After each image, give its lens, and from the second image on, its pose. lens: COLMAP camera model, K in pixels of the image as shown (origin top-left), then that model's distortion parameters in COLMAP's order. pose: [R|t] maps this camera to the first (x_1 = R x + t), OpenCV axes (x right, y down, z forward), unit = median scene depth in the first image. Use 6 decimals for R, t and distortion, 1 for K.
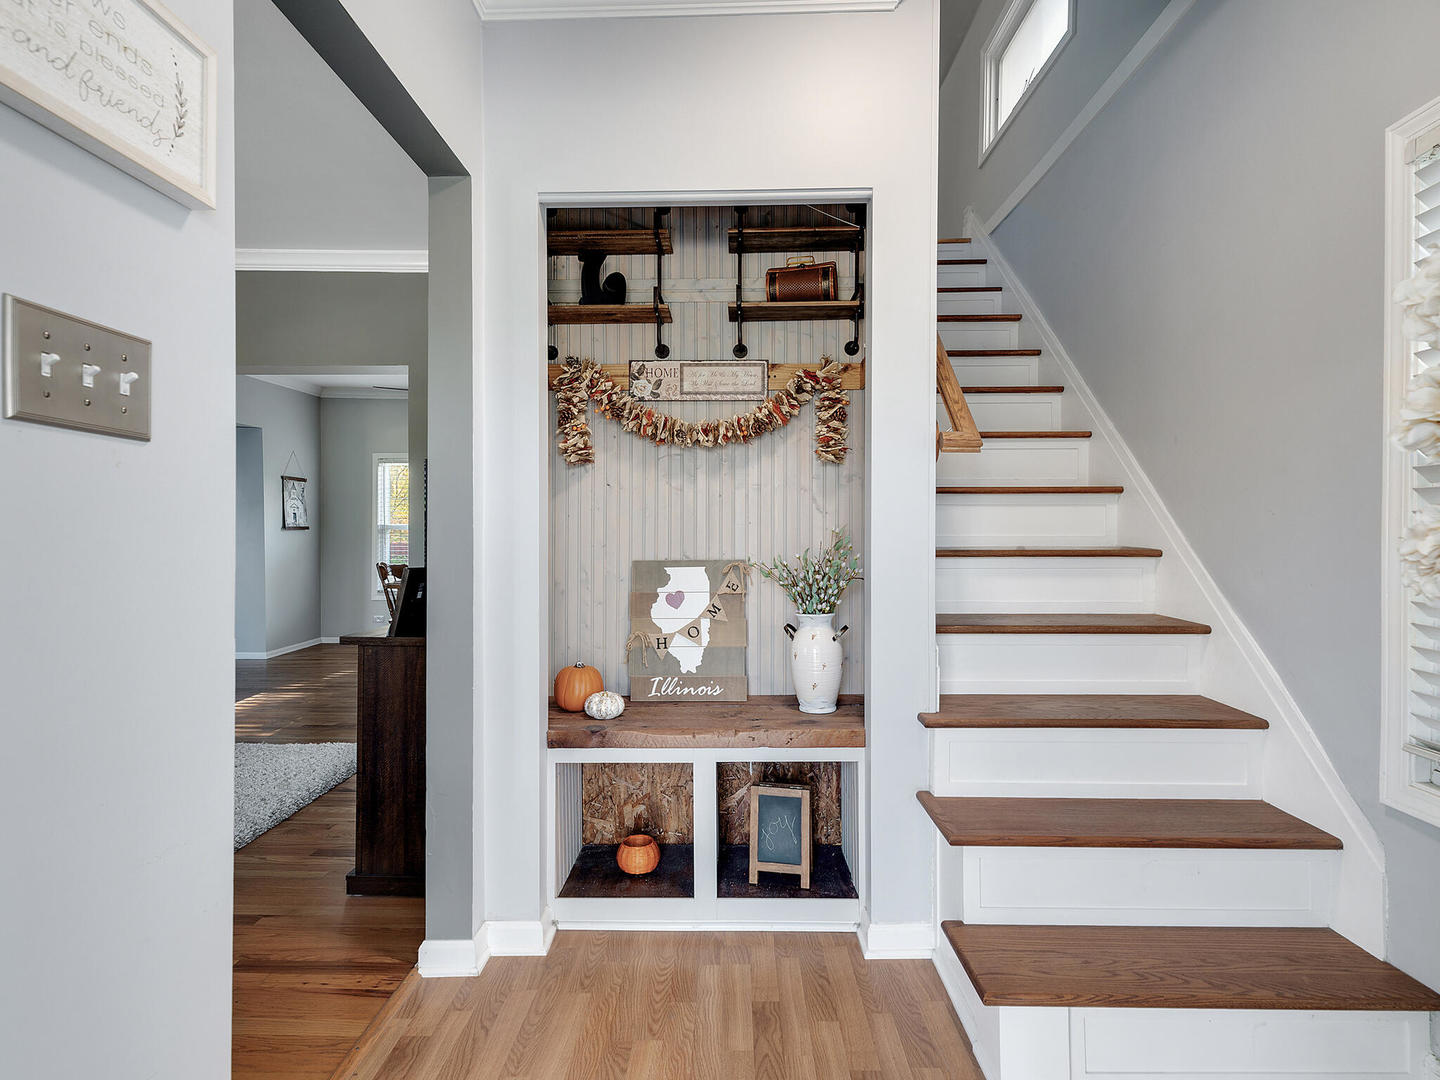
lens RADIAL K [[789.3, 0, 718.8], [0, 789.3, 536.1], [0, 0, 1]] dist [0.029290, 0.000162]
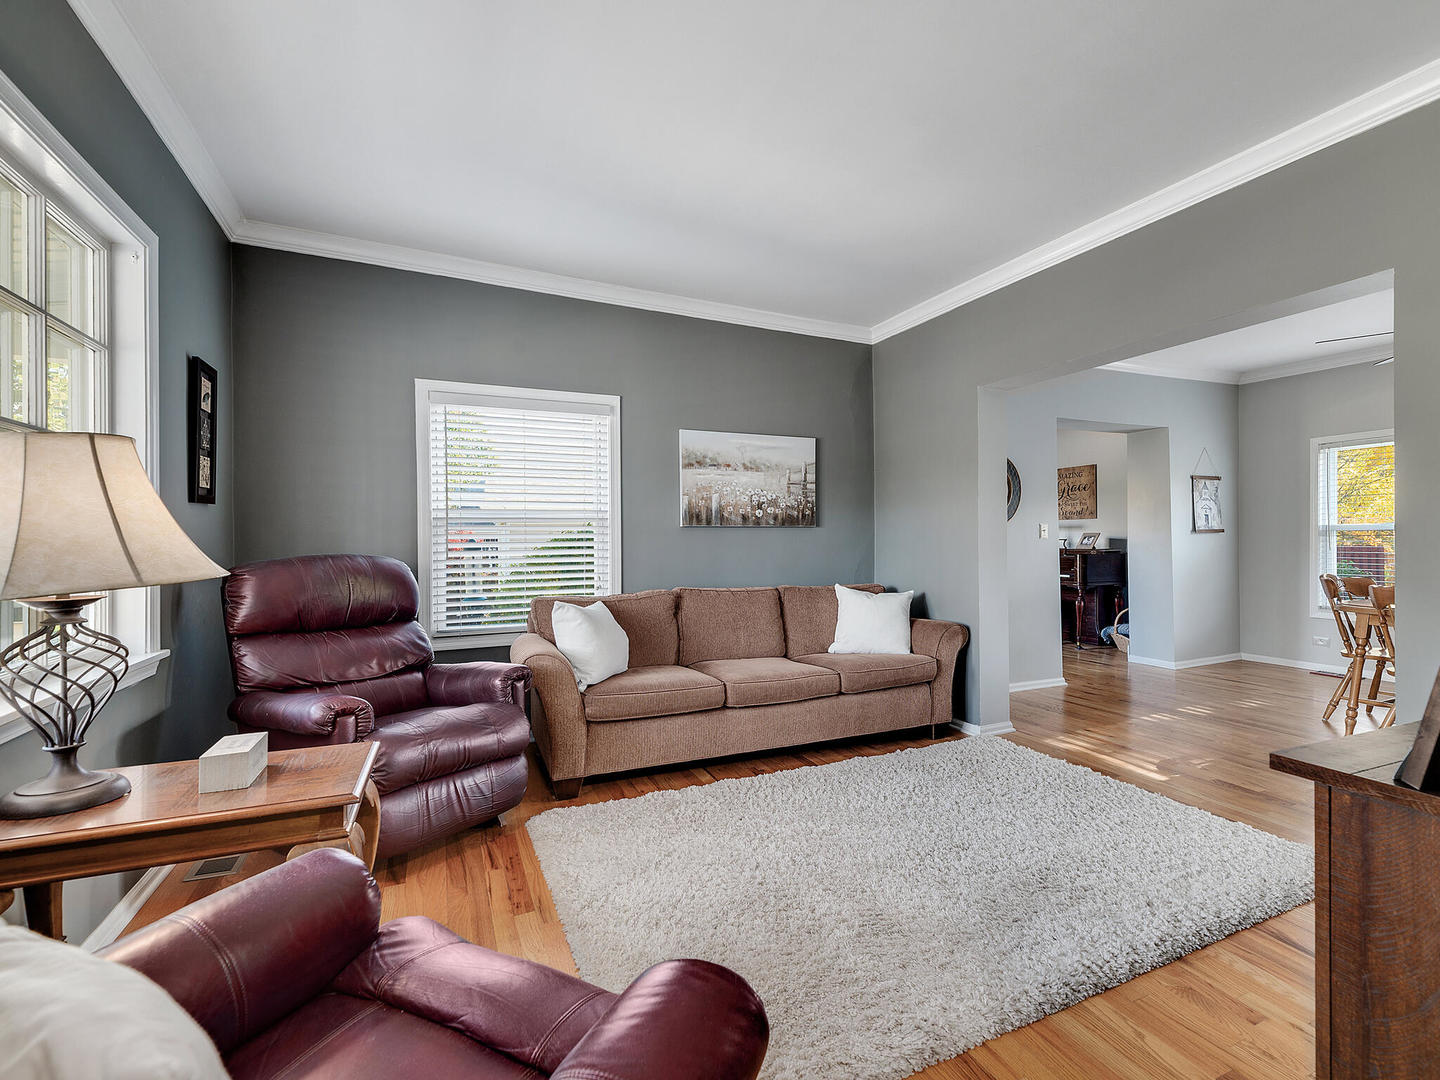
lens RADIAL K [[647.3, 0, 724.6], [0, 647.3, 535.9], [0, 0, 1]] dist [0.008734, -0.000232]
pose [[0.420763, -0.005949, -0.907151, -0.086207], [0.004444, 0.999980, -0.004497, -0.003571], [0.907160, -0.002139, 0.420781, 0.179754]]
